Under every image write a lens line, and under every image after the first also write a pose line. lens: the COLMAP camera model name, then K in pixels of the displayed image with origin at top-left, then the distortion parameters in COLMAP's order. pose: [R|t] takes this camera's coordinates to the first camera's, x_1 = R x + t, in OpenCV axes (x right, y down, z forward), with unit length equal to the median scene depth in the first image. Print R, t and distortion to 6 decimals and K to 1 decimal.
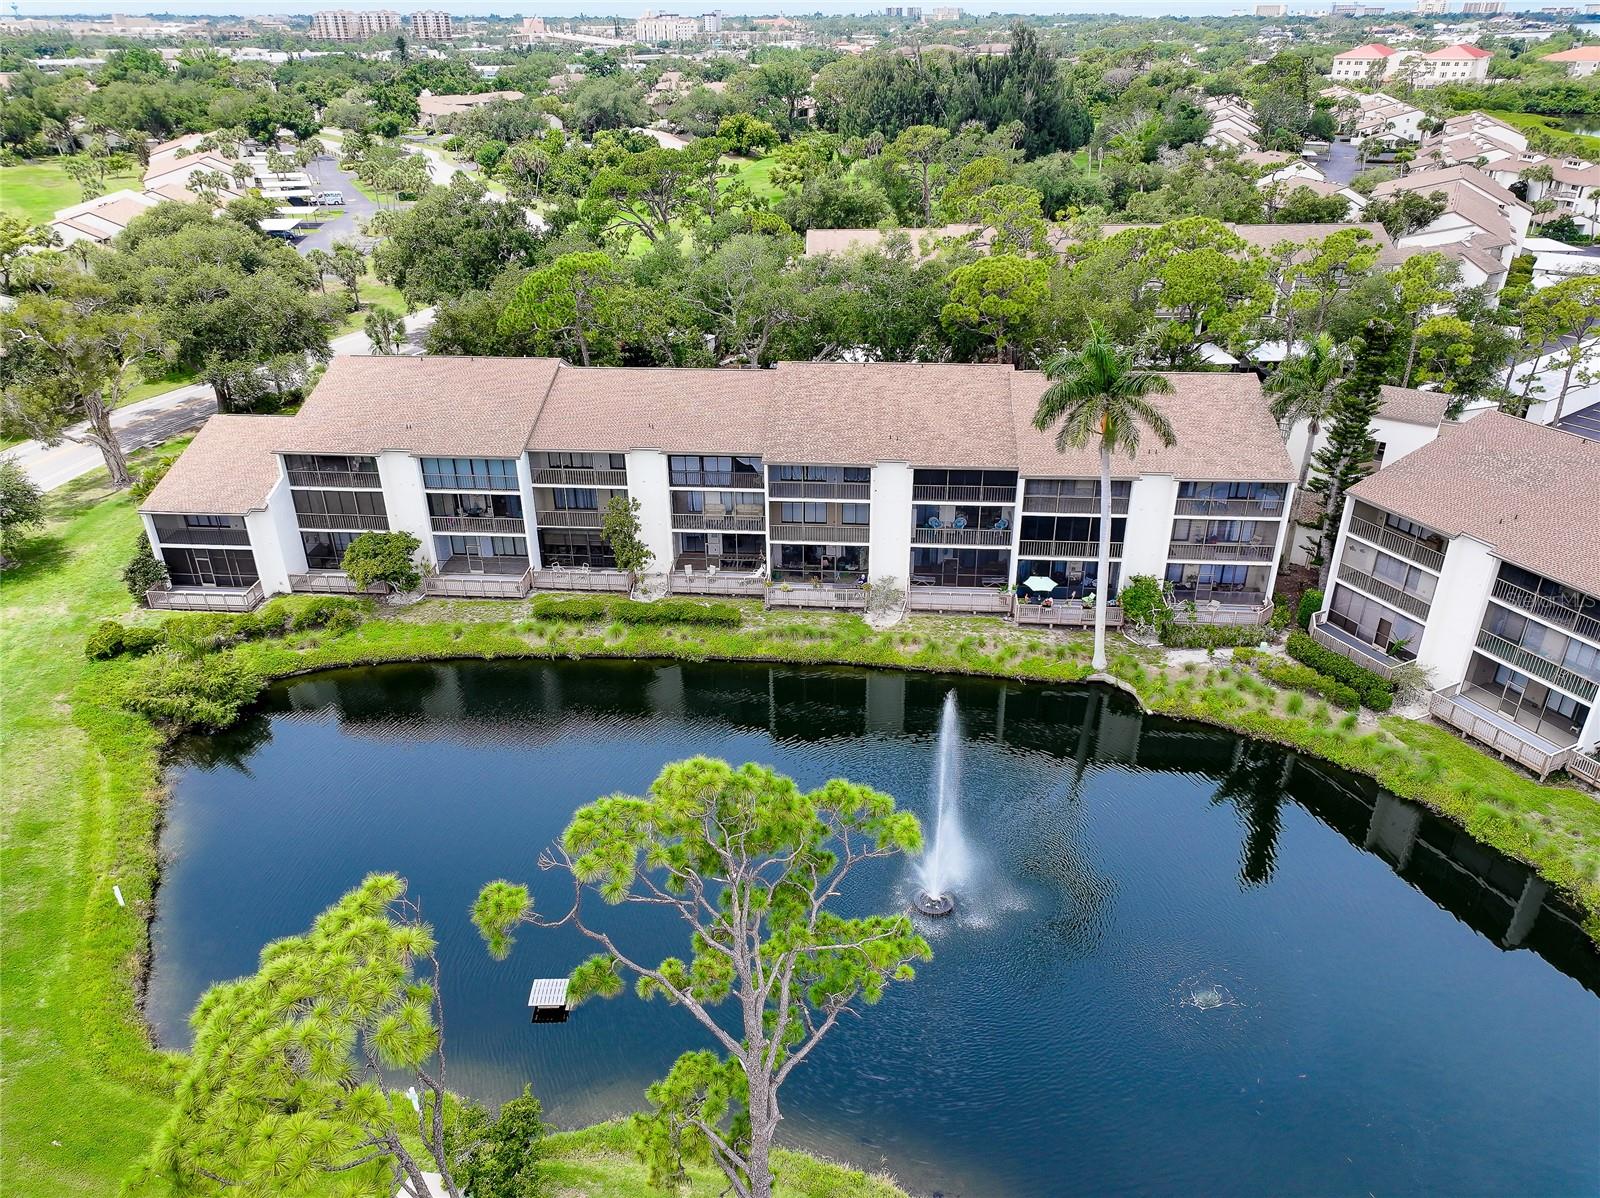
lens RADIAL K [[1109.7, 0, 796.4], [0, 1109.7, 604.0], [0, 0, 1]] dist [0.004256, 0.002435]
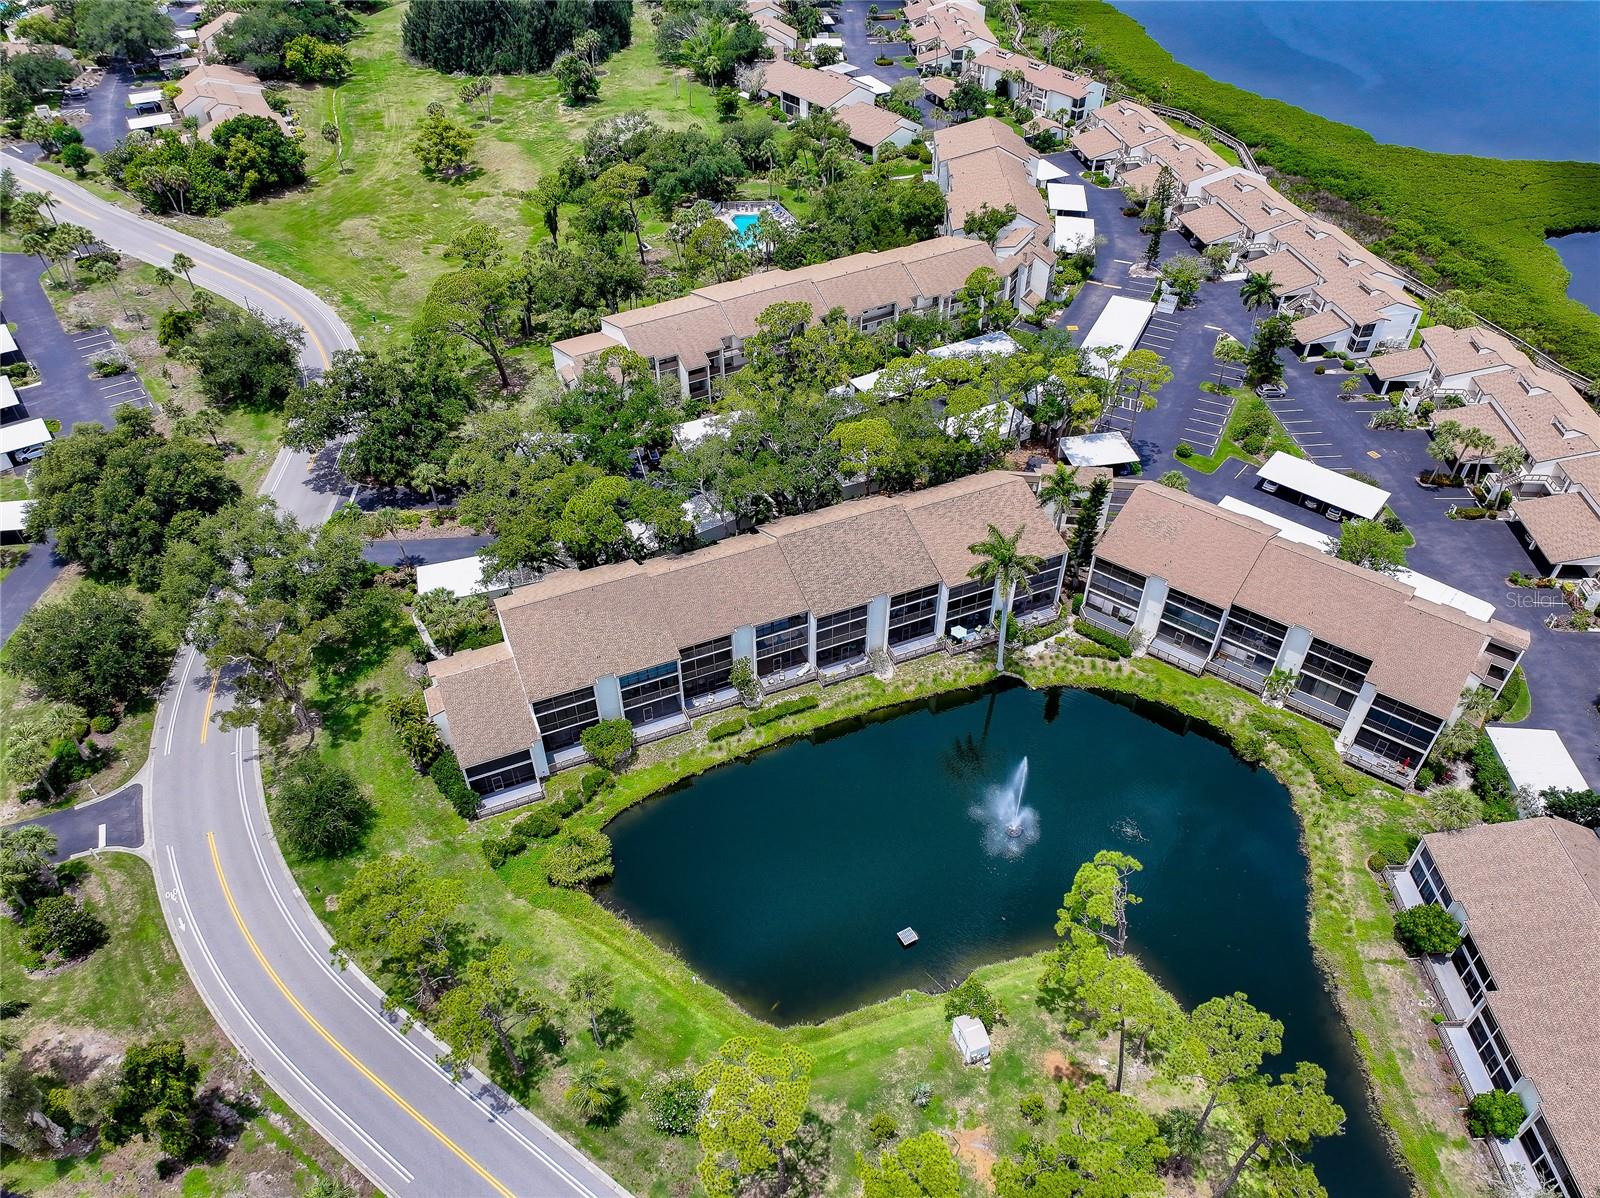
lens RADIAL K [[1109.7, 0, 802.9], [0, 1109.7, 594.8], [0, 0, 1]] dist [0.004256, 0.002435]
pose [[0.884262, -0.301890, 0.356290, -0.735249], [0.214419, 0.940241, 0.264523, -0.699104], [-0.414855, -0.157512, 0.896150, -0.621917]]
